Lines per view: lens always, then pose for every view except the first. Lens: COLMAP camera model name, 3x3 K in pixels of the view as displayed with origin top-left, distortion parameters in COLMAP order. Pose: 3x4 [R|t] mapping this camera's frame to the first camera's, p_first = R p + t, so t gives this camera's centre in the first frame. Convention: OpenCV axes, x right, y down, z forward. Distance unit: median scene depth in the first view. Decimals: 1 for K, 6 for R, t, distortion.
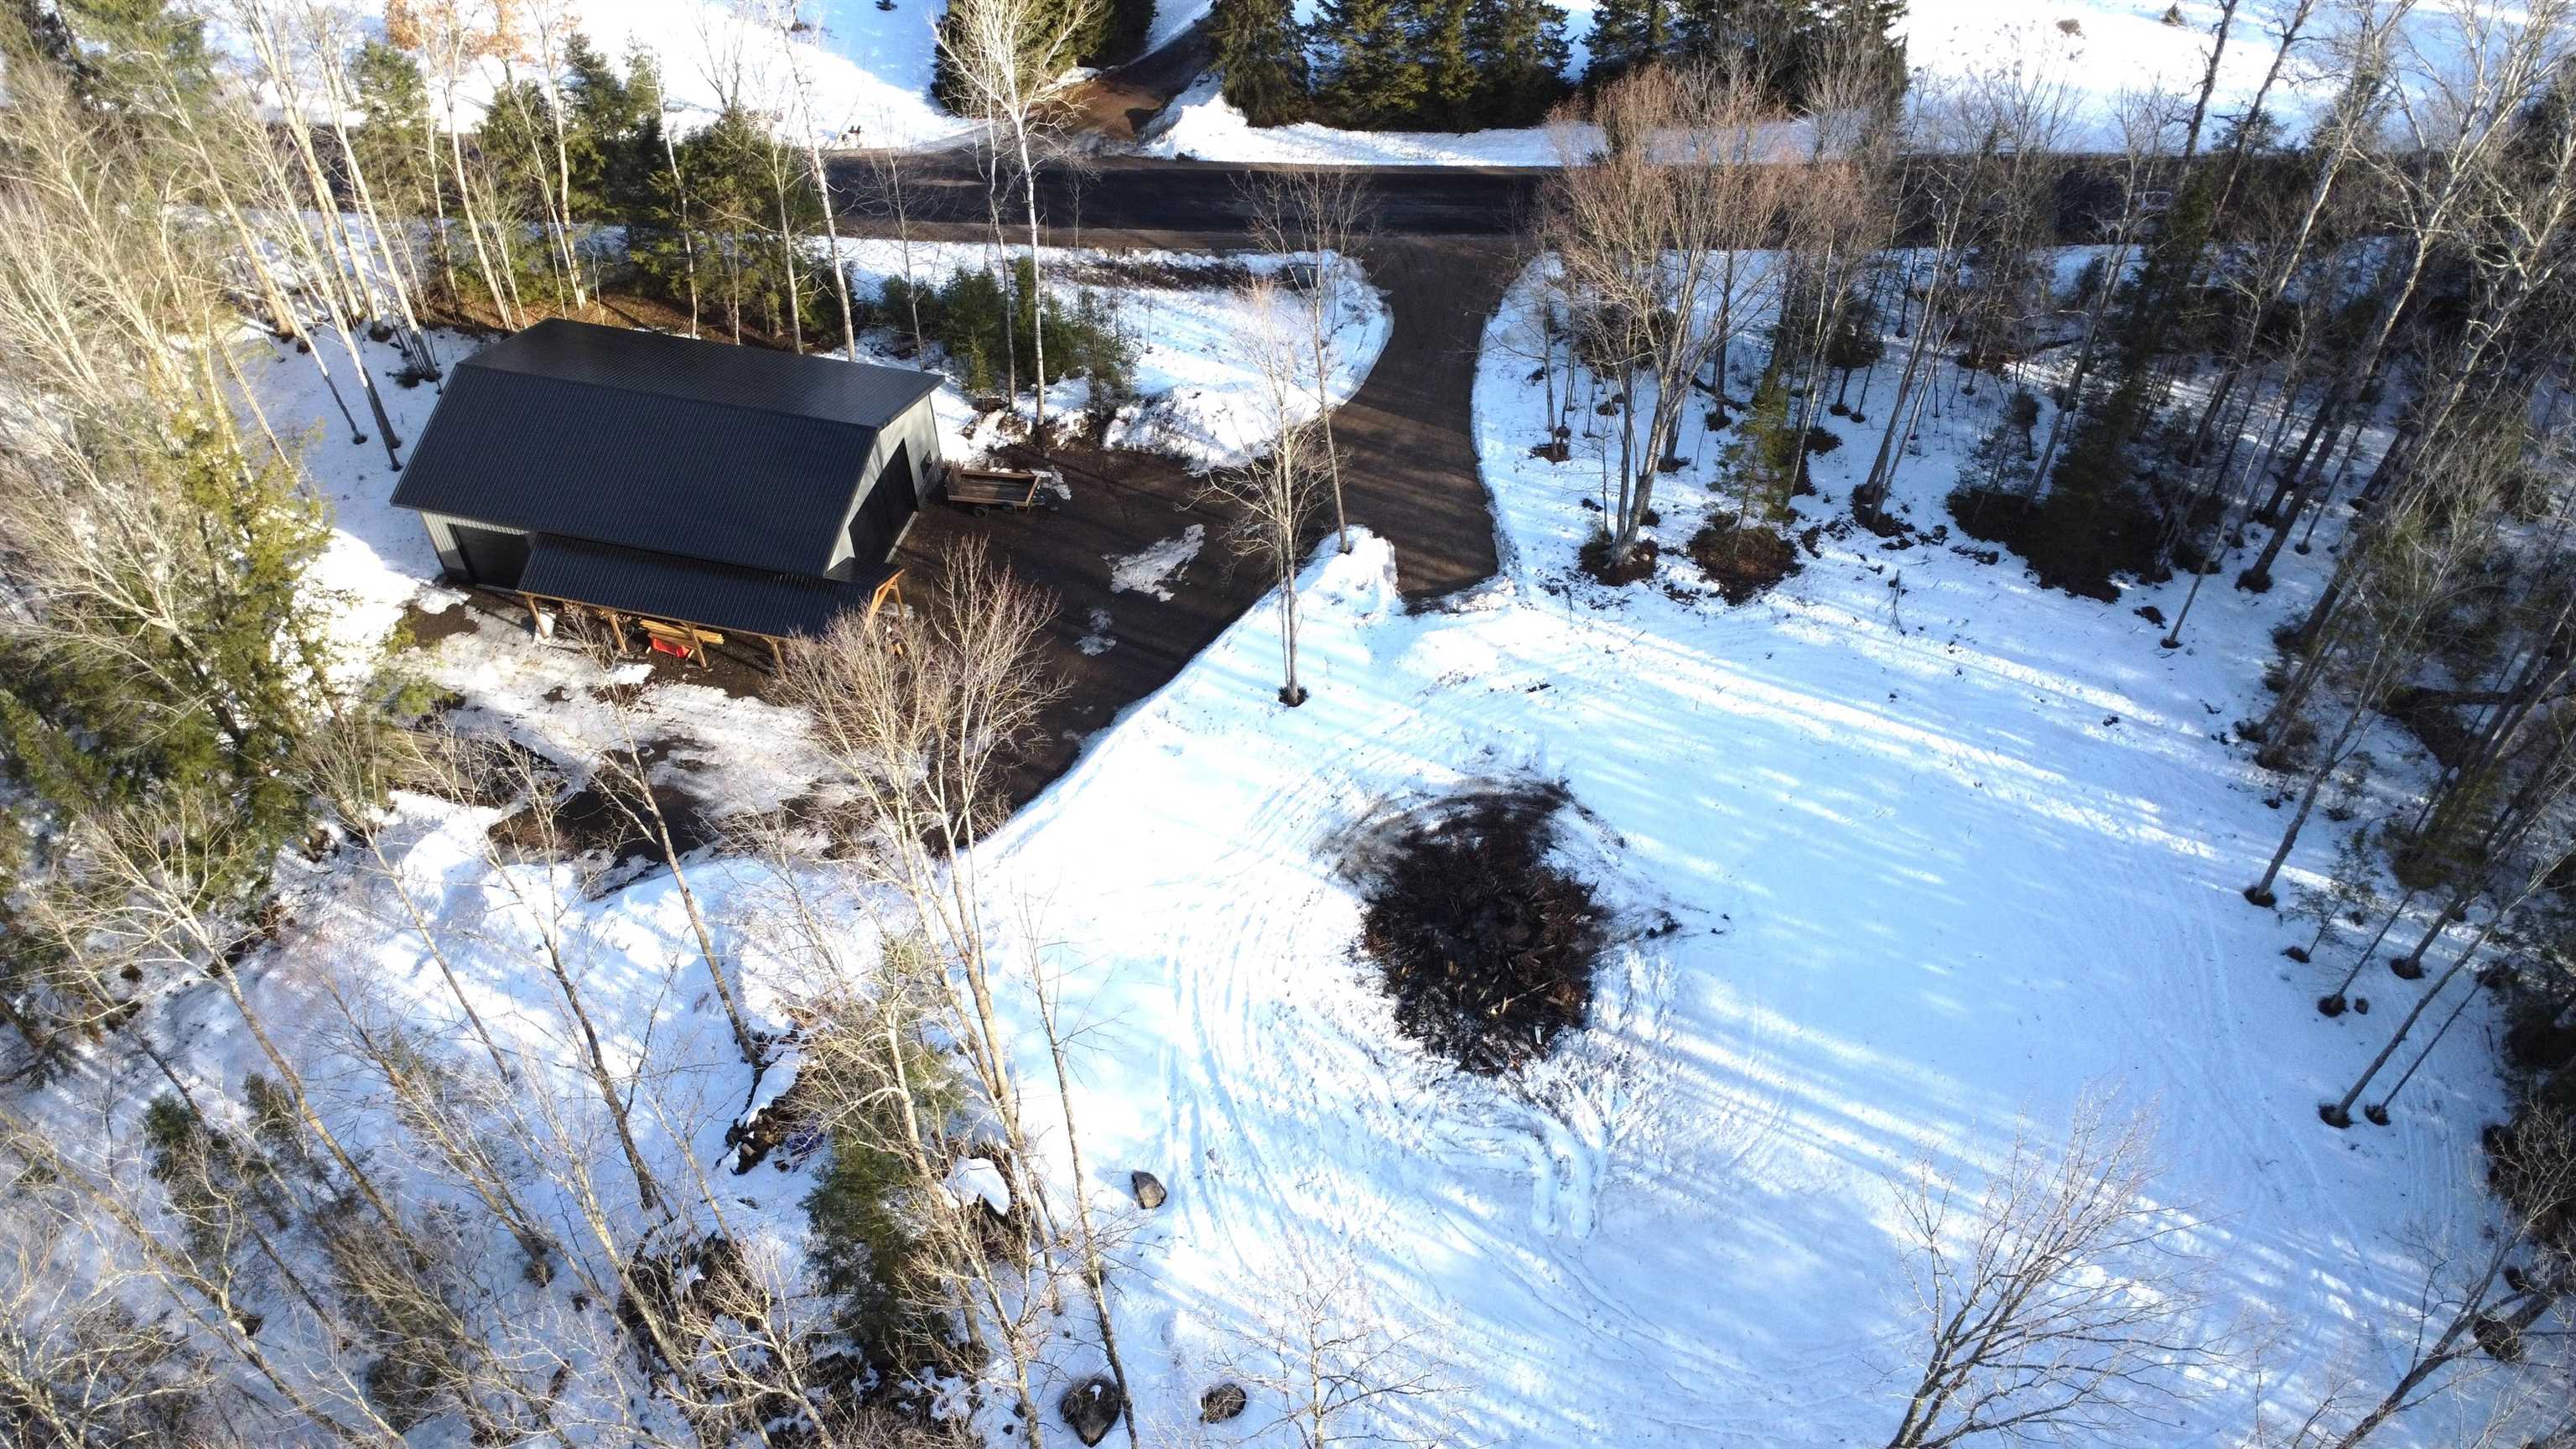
lens RADIAL K [[1920.1, 0, 1303.8], [0, 1920.1, 726.3], [0, 0, 1]] dist [0.003587, -0.002969]
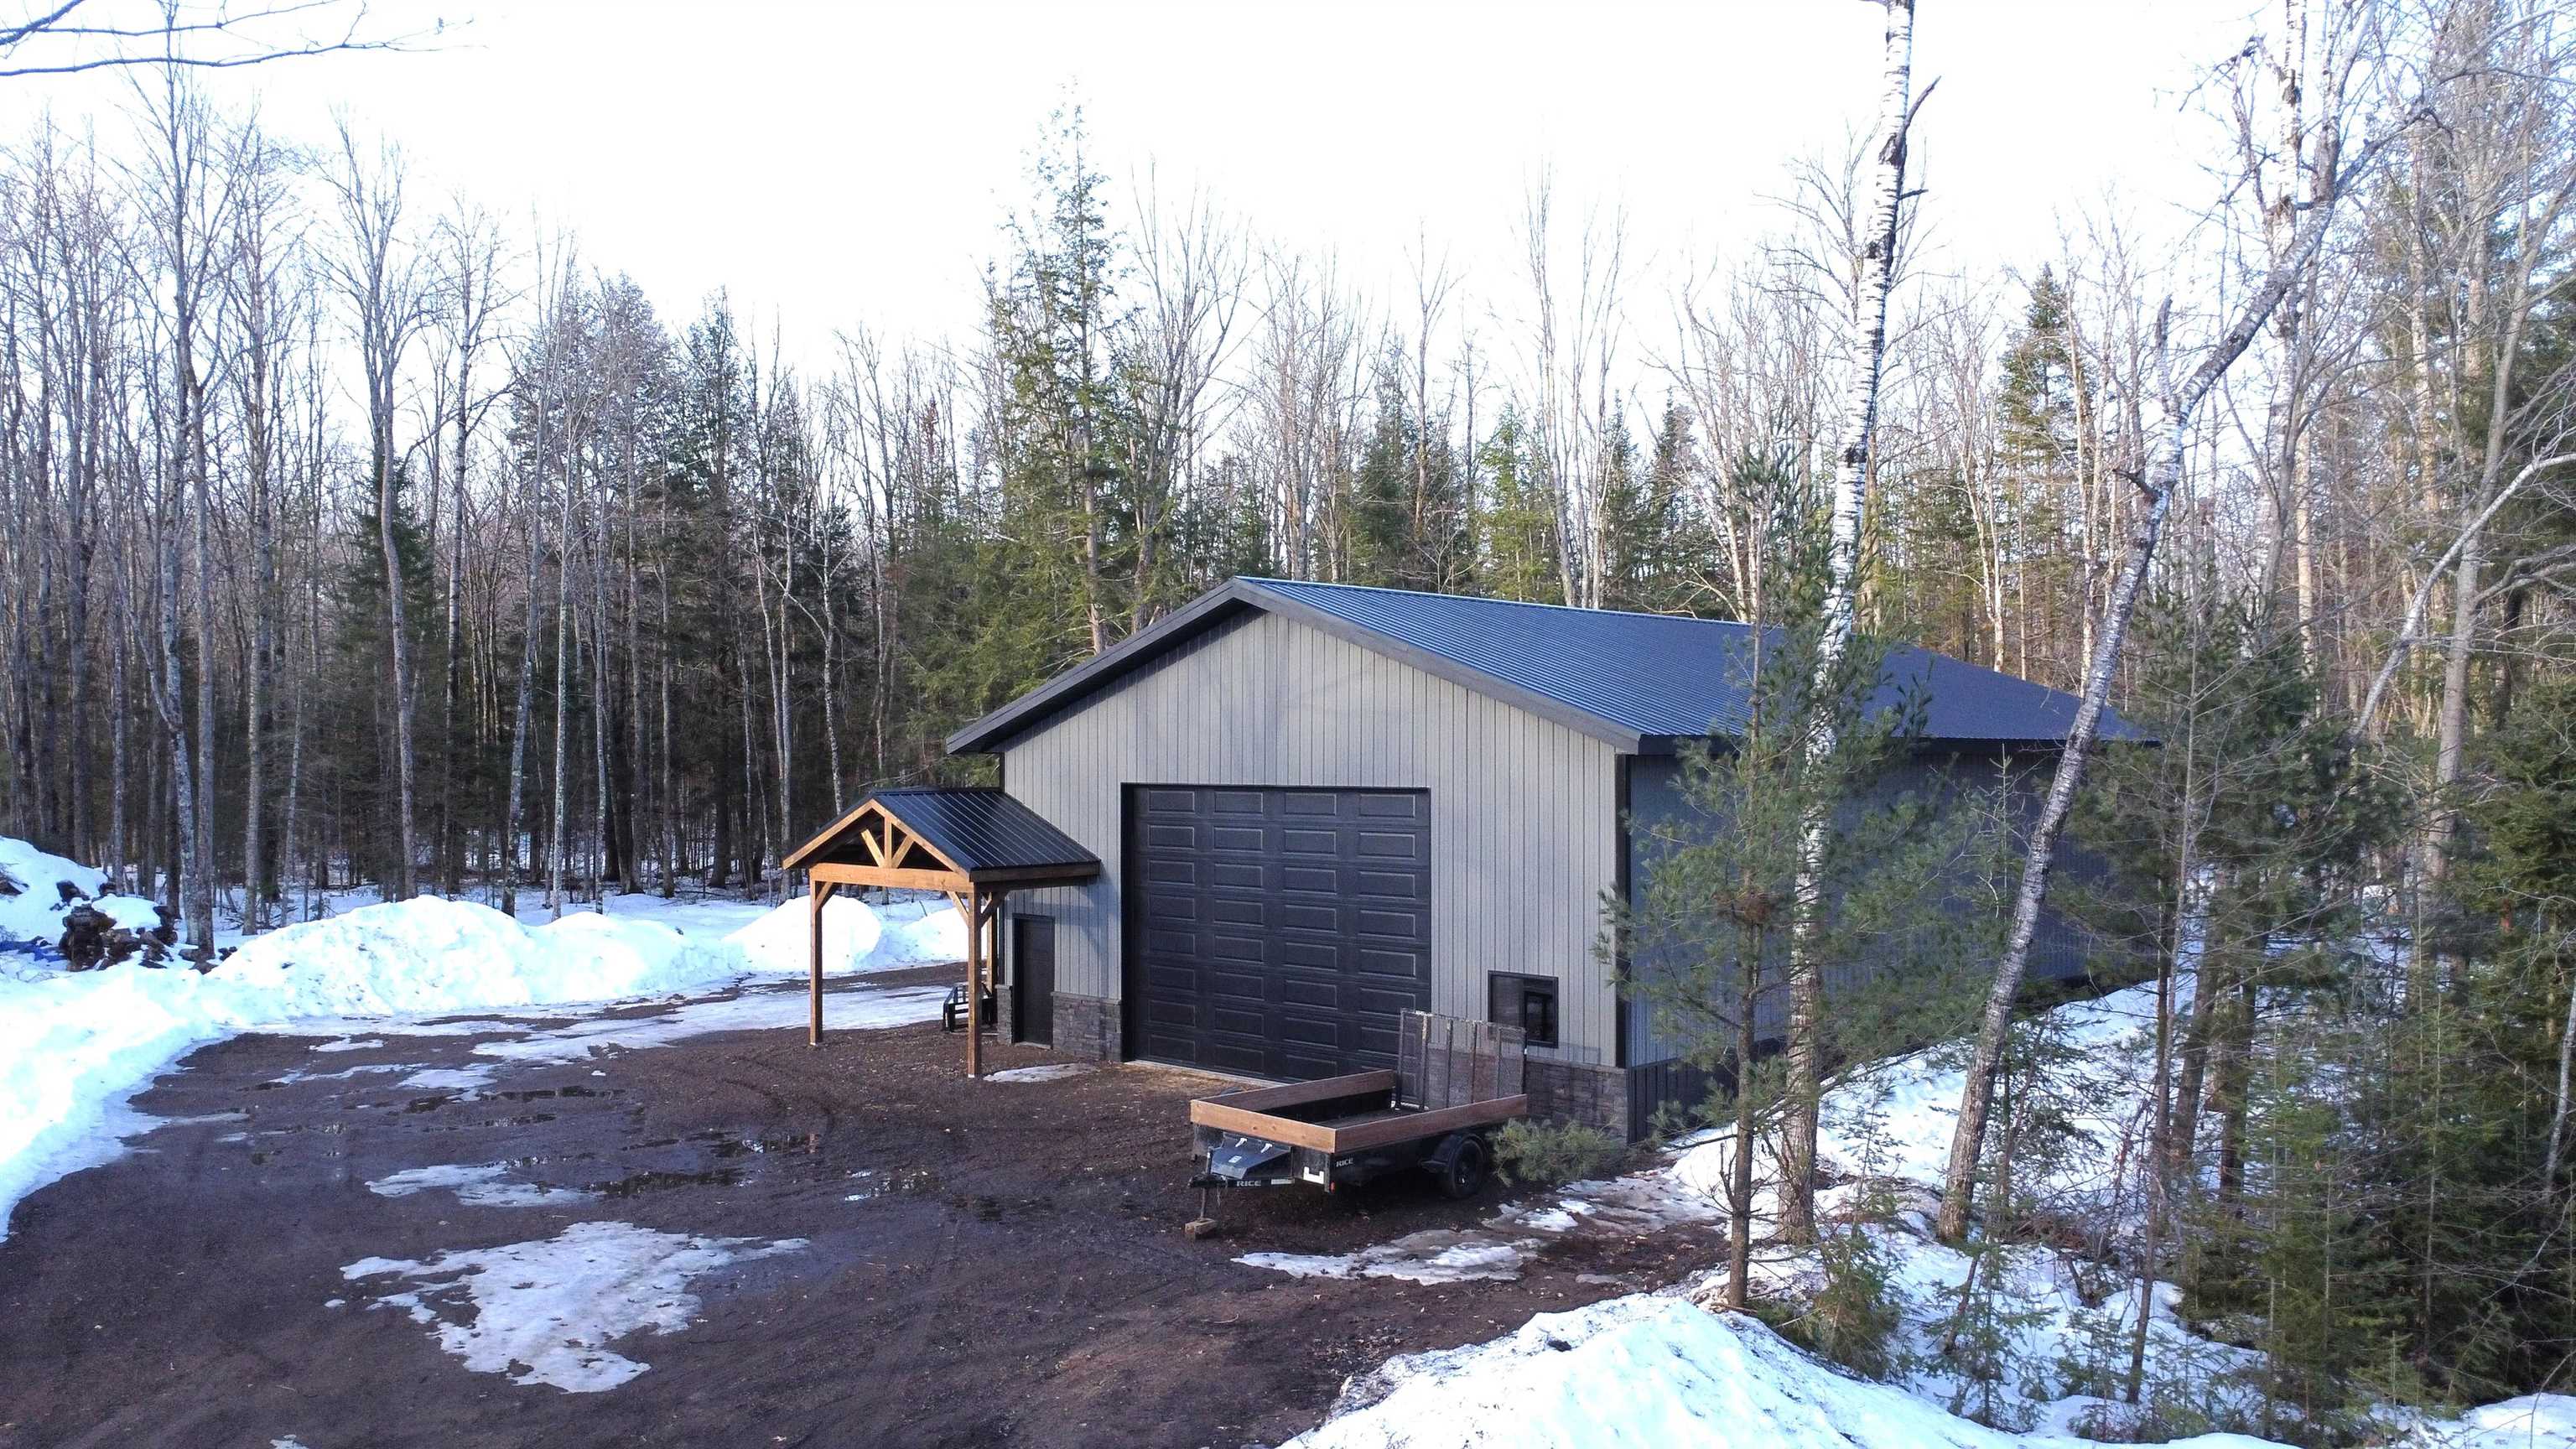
lens RADIAL K [[1920.1, 0, 1292.7], [0, 1920.1, 724.6], [0, 0, 1]] dist [0.003587, -0.002969]
pose [[-0.493732, 0.002093, -0.869612, 0.071687], [-0.633085, 0.684703, 0.361089, -0.275030], [0.596182, 0.728819, -0.336734, 1.175979]]
